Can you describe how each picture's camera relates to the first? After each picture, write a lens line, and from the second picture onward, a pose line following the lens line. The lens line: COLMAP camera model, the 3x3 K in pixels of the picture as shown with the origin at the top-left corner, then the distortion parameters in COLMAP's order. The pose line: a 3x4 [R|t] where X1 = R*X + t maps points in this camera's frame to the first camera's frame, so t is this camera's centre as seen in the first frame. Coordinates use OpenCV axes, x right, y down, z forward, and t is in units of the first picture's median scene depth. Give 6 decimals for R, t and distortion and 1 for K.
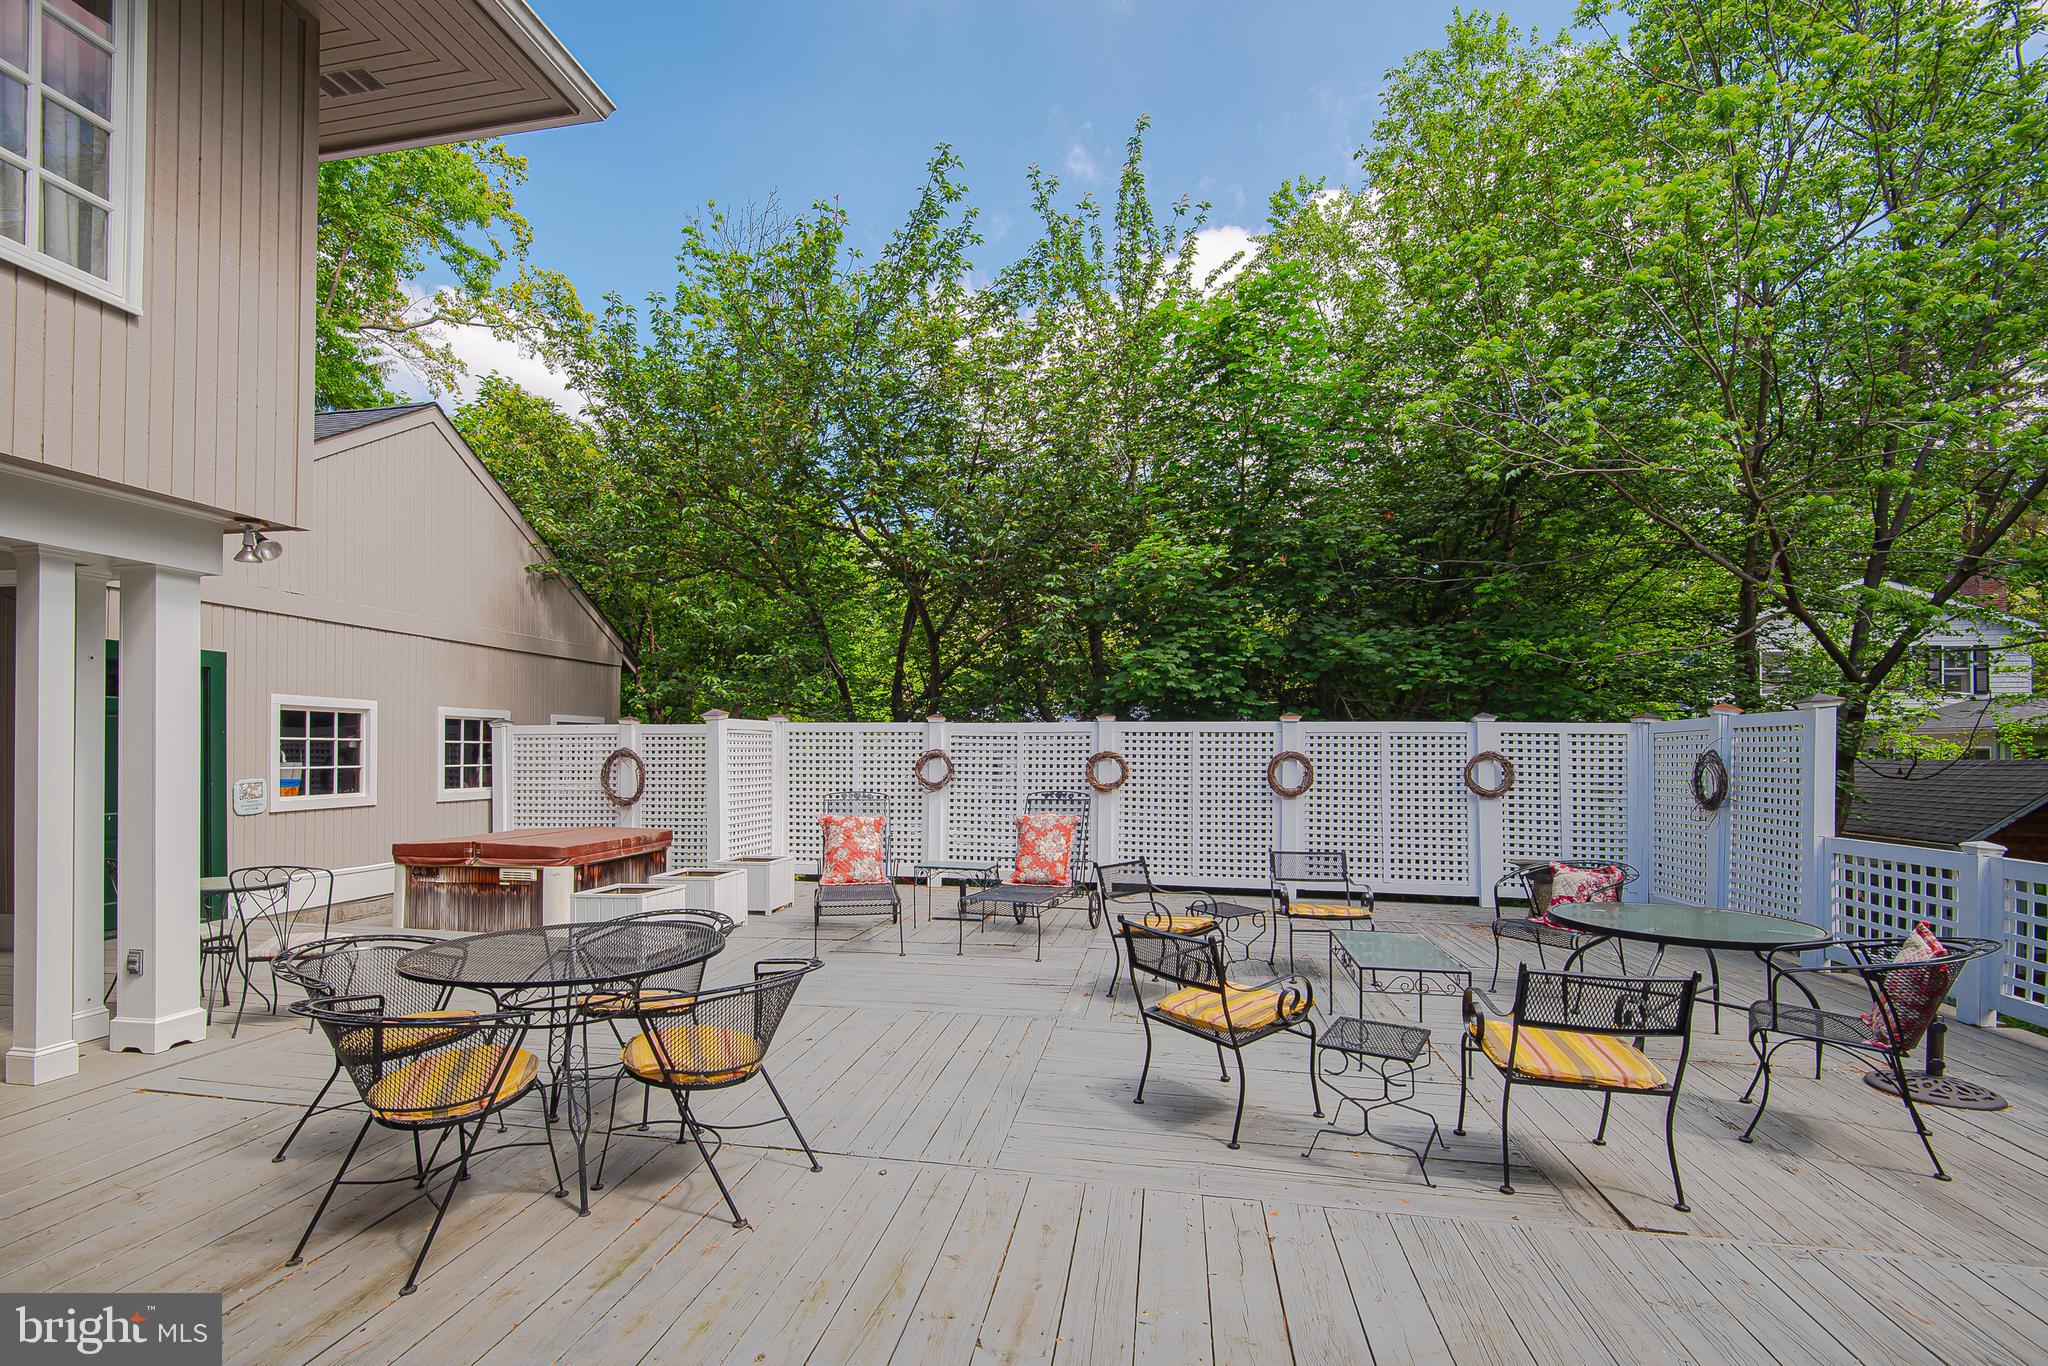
lens RADIAL K [[928.9, 0, 1024.0], [0, 928.9, 683.0], [0, 0, 1]] dist [0.002563, 0.000484]
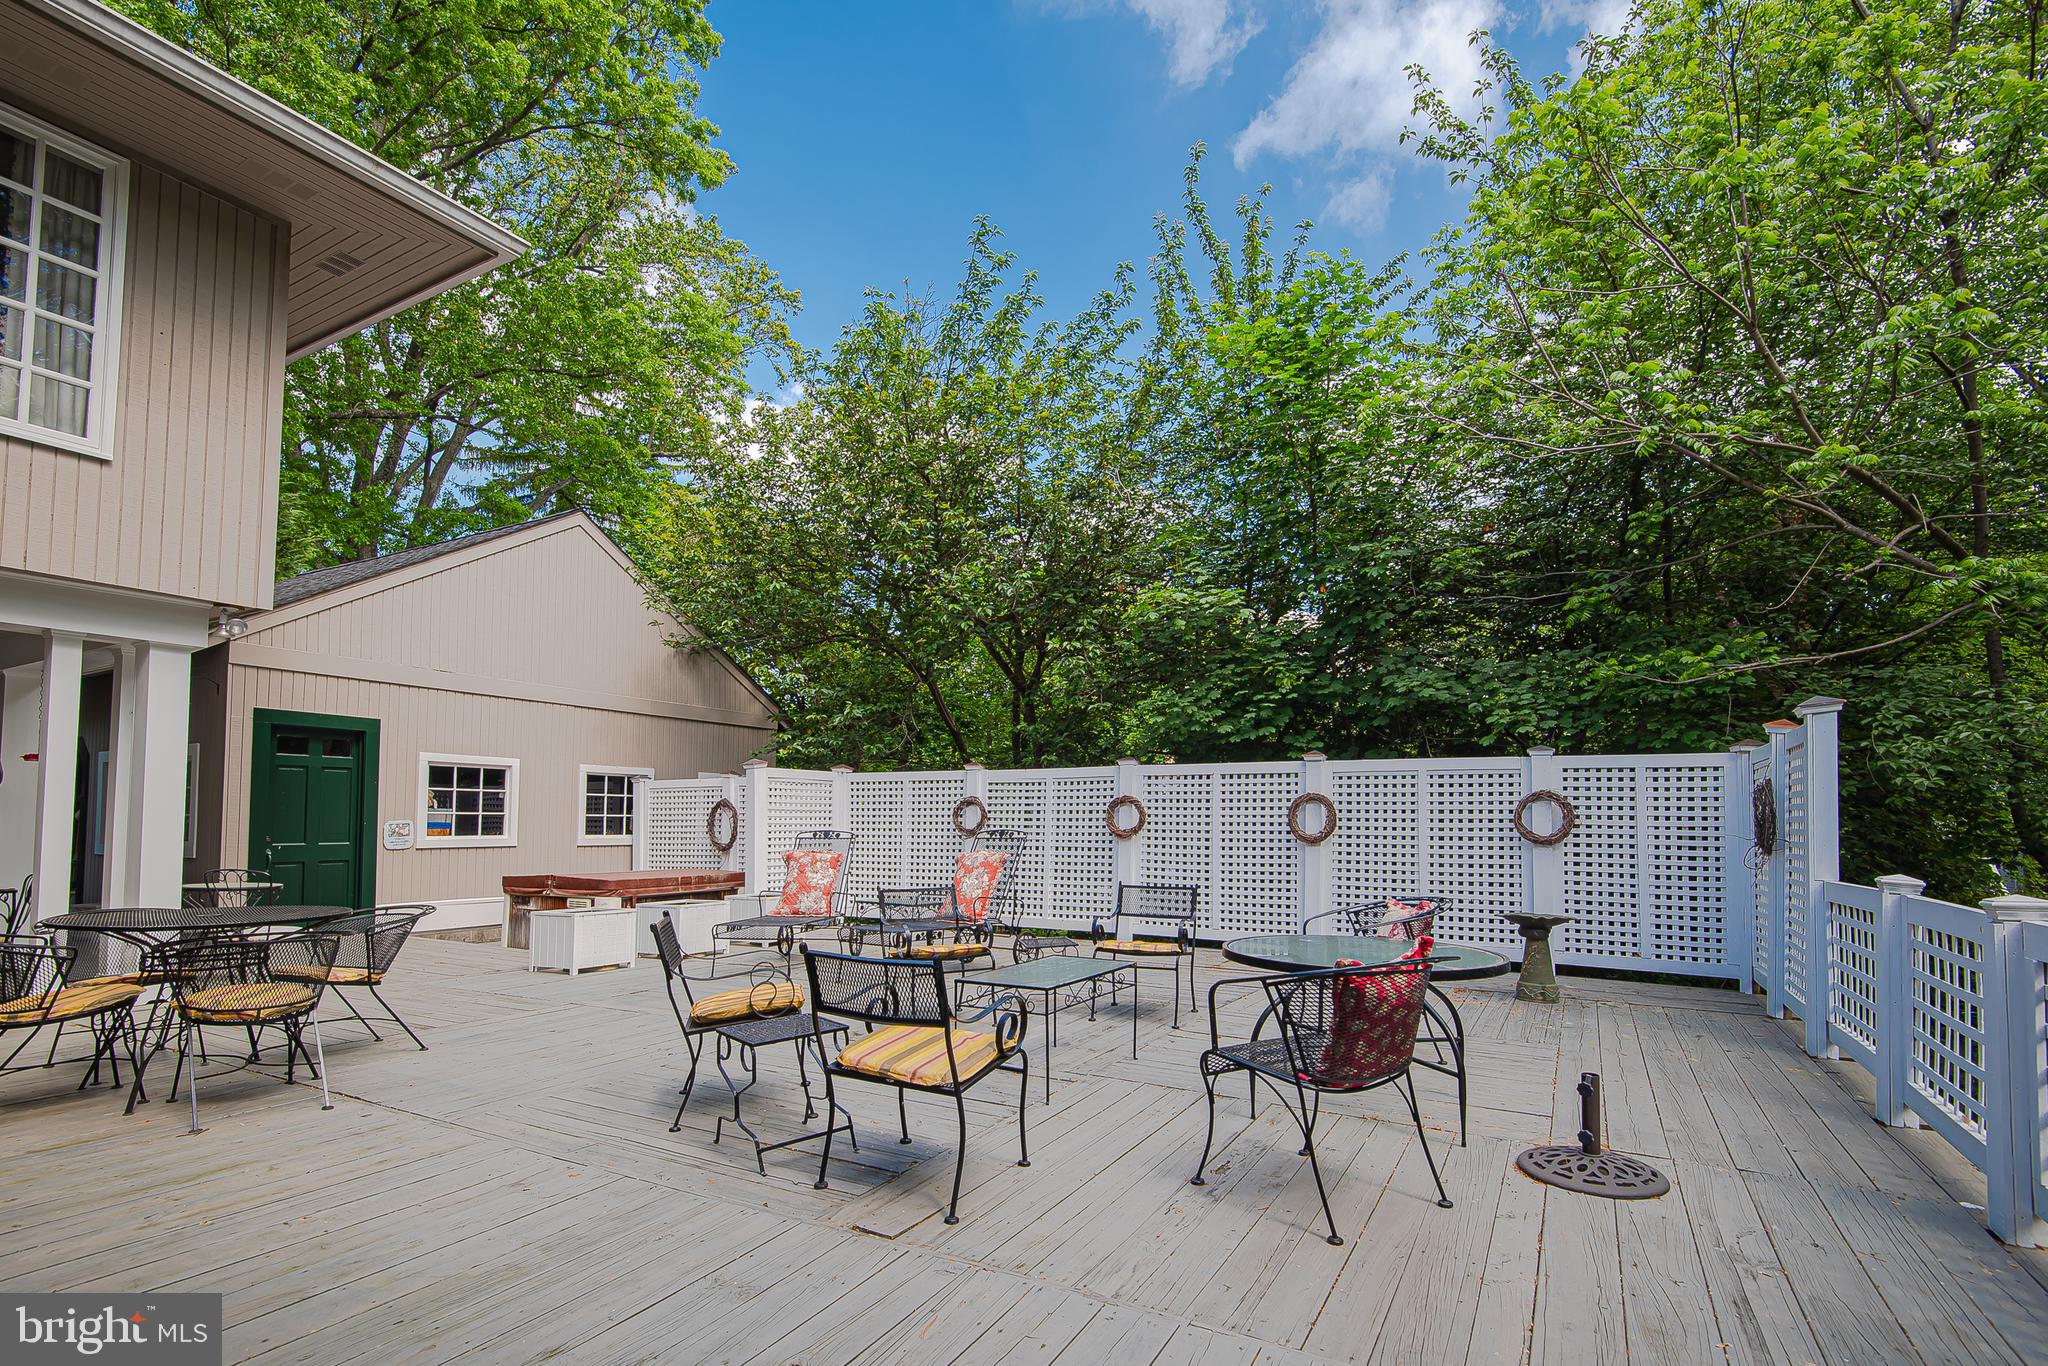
lens RADIAL K [[945.3, 0, 1027.3], [0, 945.3, 701.6], [0, 0, 1]] dist [0.016664, -0.000373]
pose [[0.953282, -0.038651, -0.299600, 0.307935], [0.022966, 0.998183, -0.055700, 0.029734], [0.301209, 0.046217, 0.952437, 0.028039]]
